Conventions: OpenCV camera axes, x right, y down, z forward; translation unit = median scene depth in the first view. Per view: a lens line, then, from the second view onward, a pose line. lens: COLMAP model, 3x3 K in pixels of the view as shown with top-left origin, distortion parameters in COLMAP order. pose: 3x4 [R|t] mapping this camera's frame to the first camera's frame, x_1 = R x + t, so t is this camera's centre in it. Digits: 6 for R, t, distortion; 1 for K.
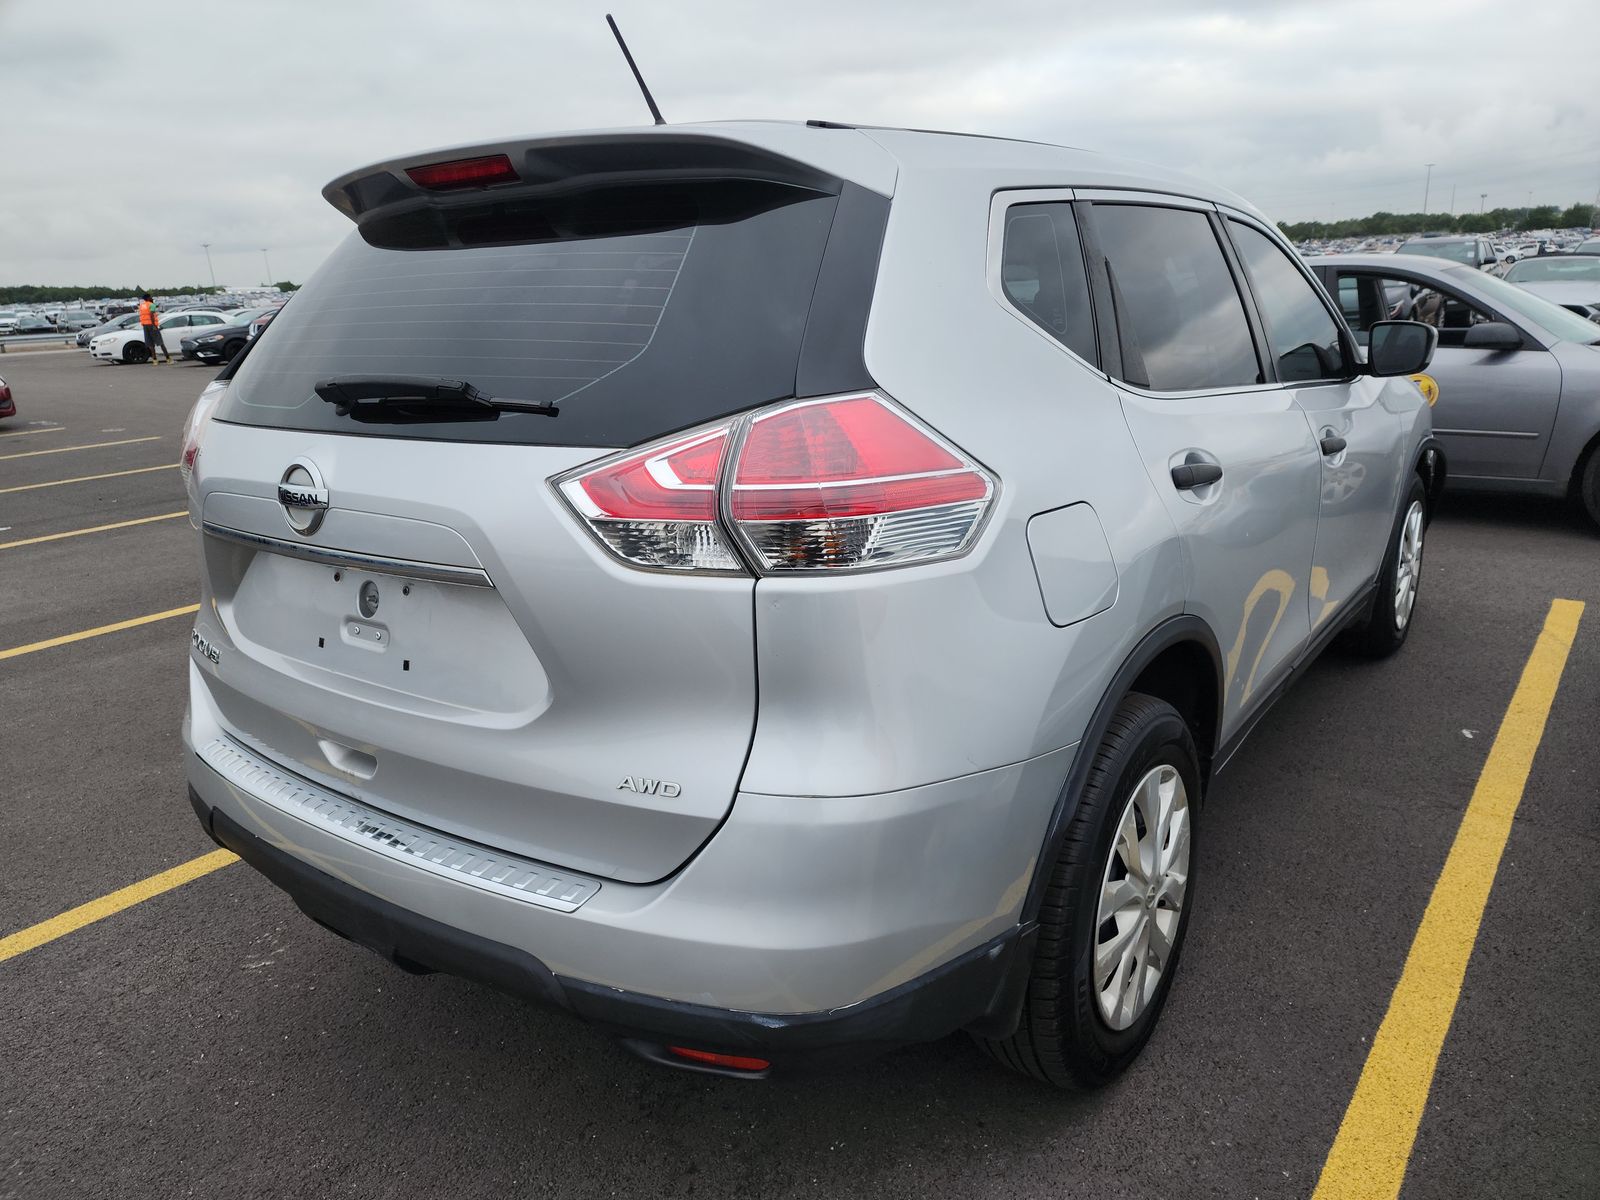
lens RADIAL K [[1085.5, 0, 809.7], [0, 1085.5, 588.8], [0, 0, 1]] dist [0.022467, -0.001567]
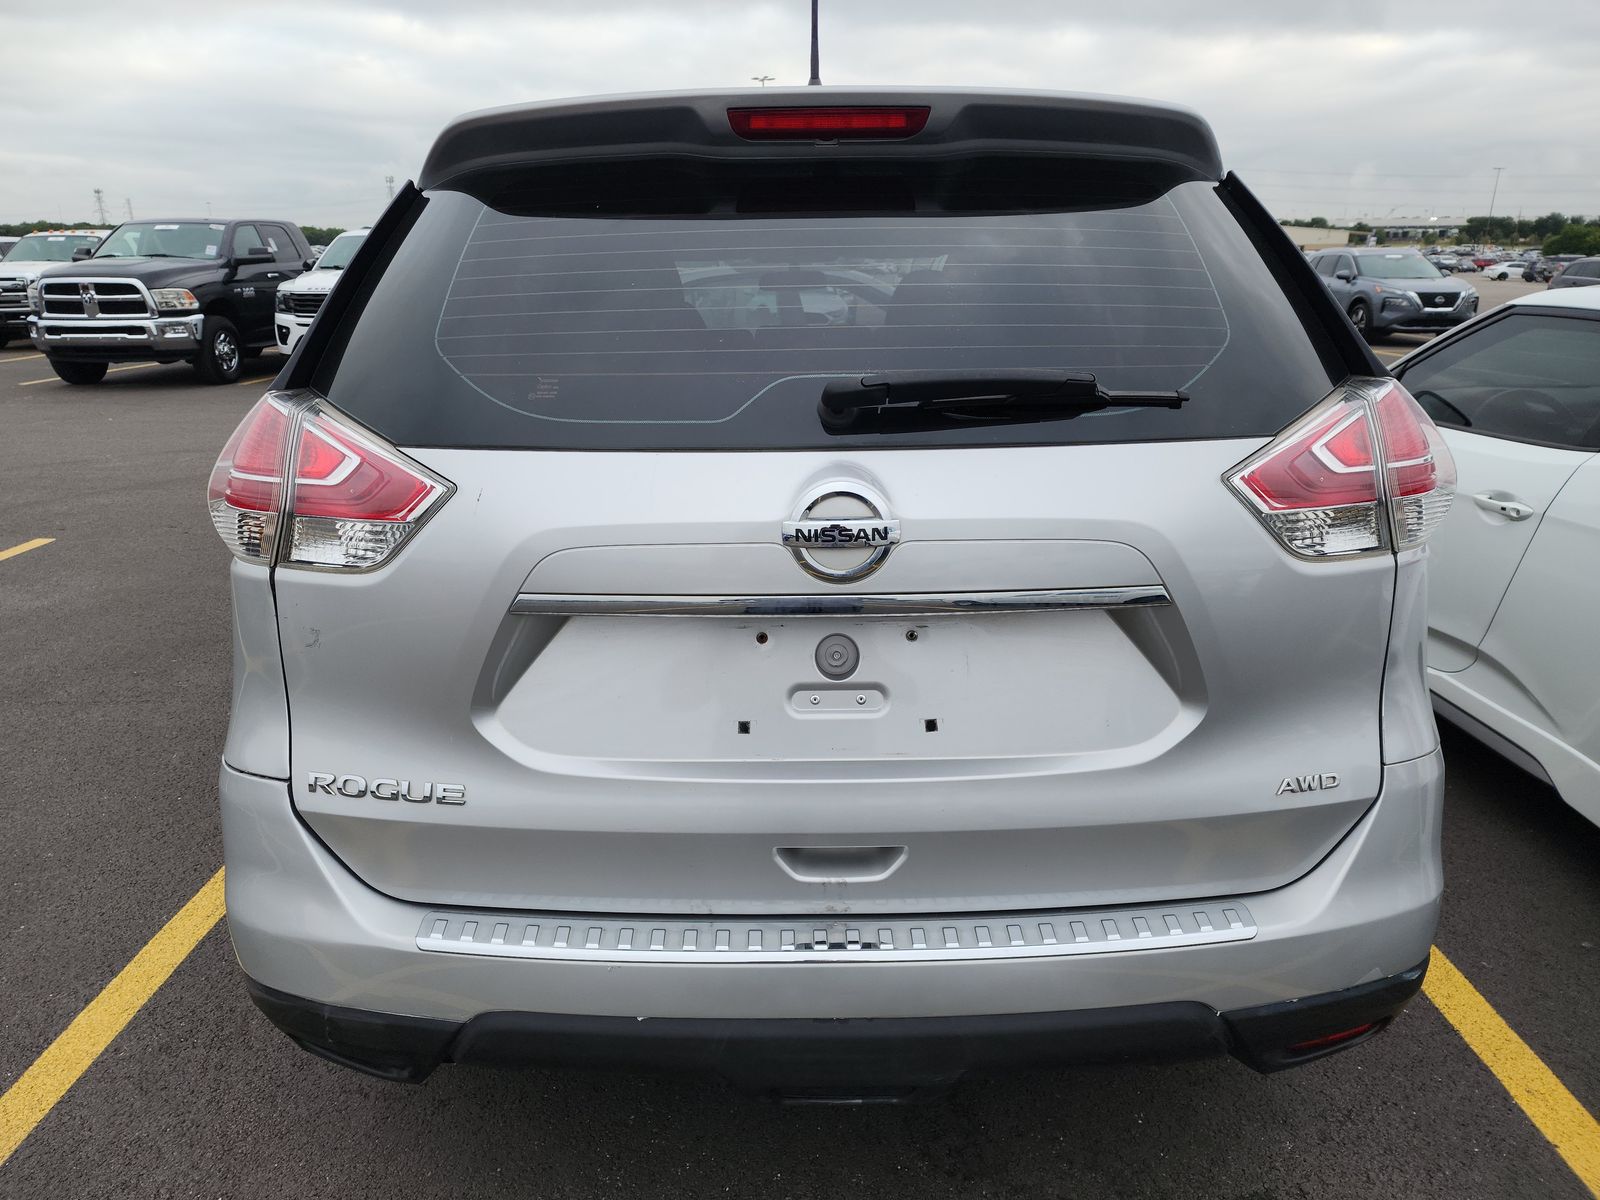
lens RADIAL K [[1058.5, 0, 798.5], [0, 1058.5, 566.3], [0, 0, 1]] dist [0.000759, -0.000182]
pose [[0.826511, -0.132993, 0.546985, -0.911654], [0.134761, 0.990182, 0.037123, -0.094770], [-0.546552, 0.043029, 0.836319, 0.406207]]
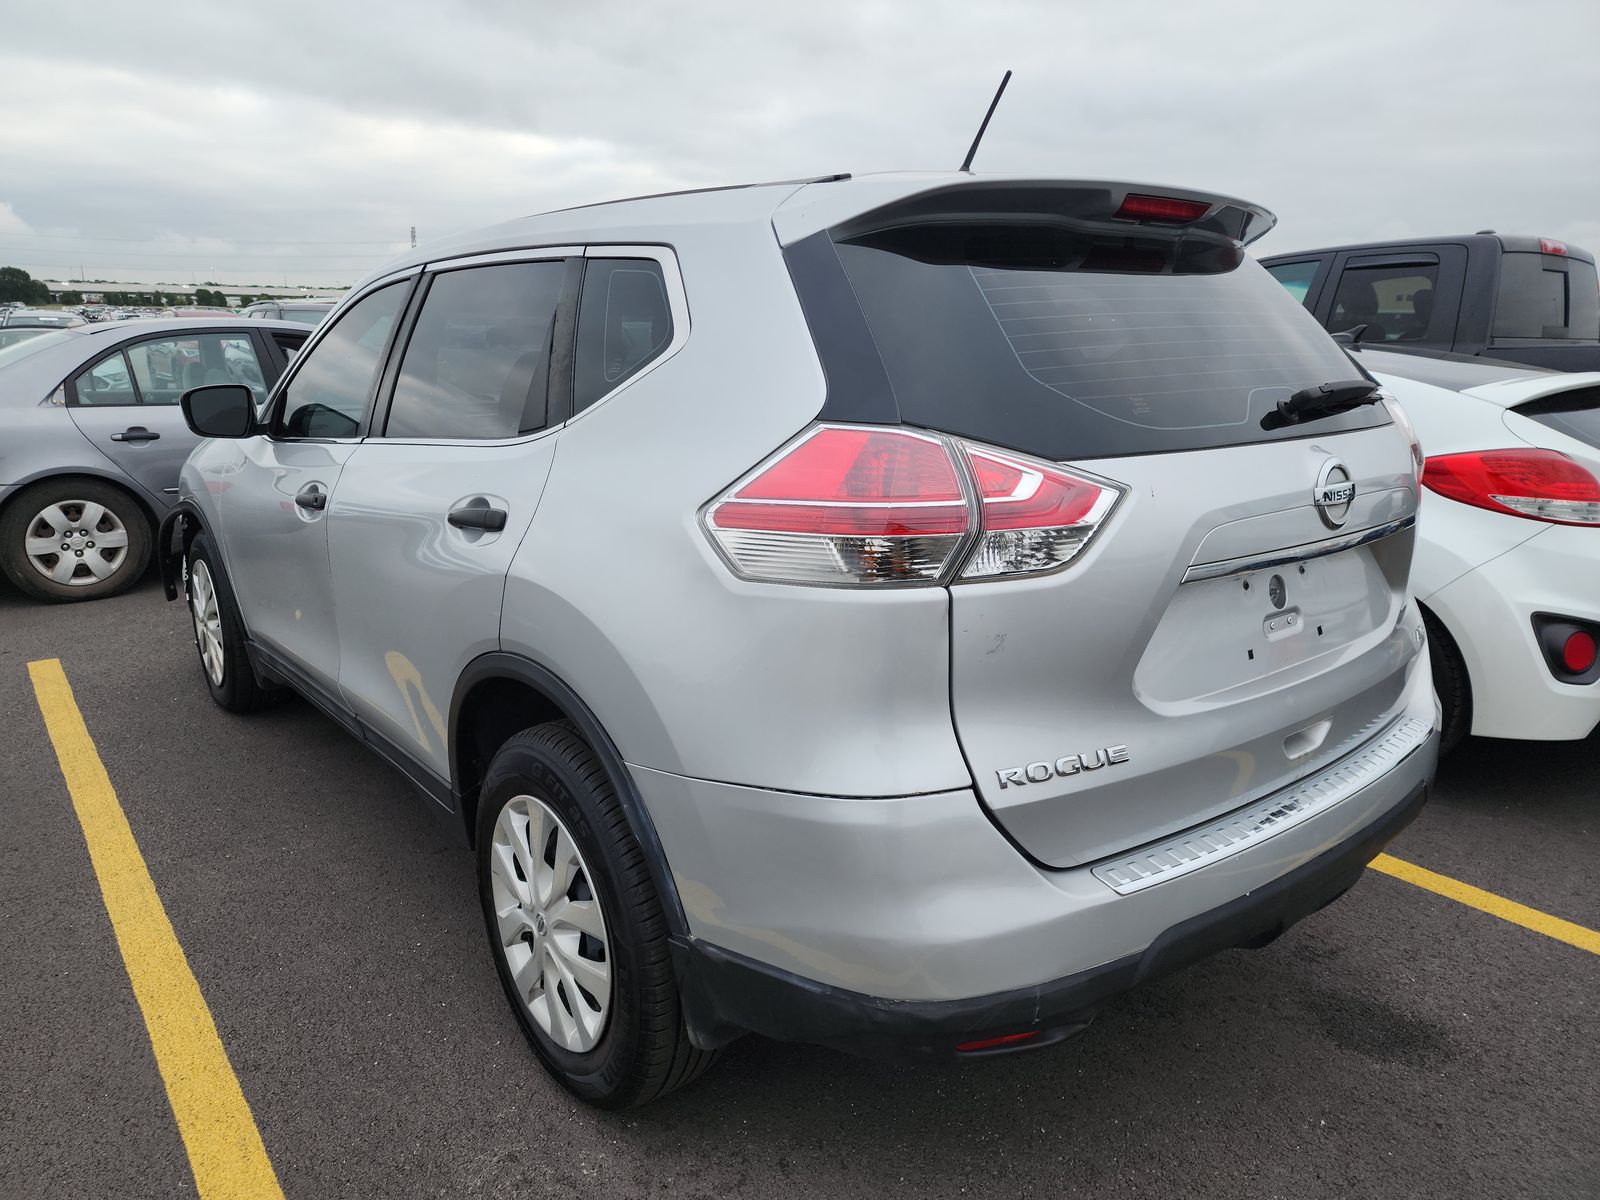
lens RADIAL K [[1058.5, 0, 798.5], [0, 1058.5, 566.3], [0, 0, 1]] dist [0.000759, -0.000182]
pose [[0.347118, -0.172683, 0.921786, -1.665038], [0.254534, 0.963354, 0.084620, -0.244069], [-0.902619, 0.205253, 0.378352, 1.114445]]
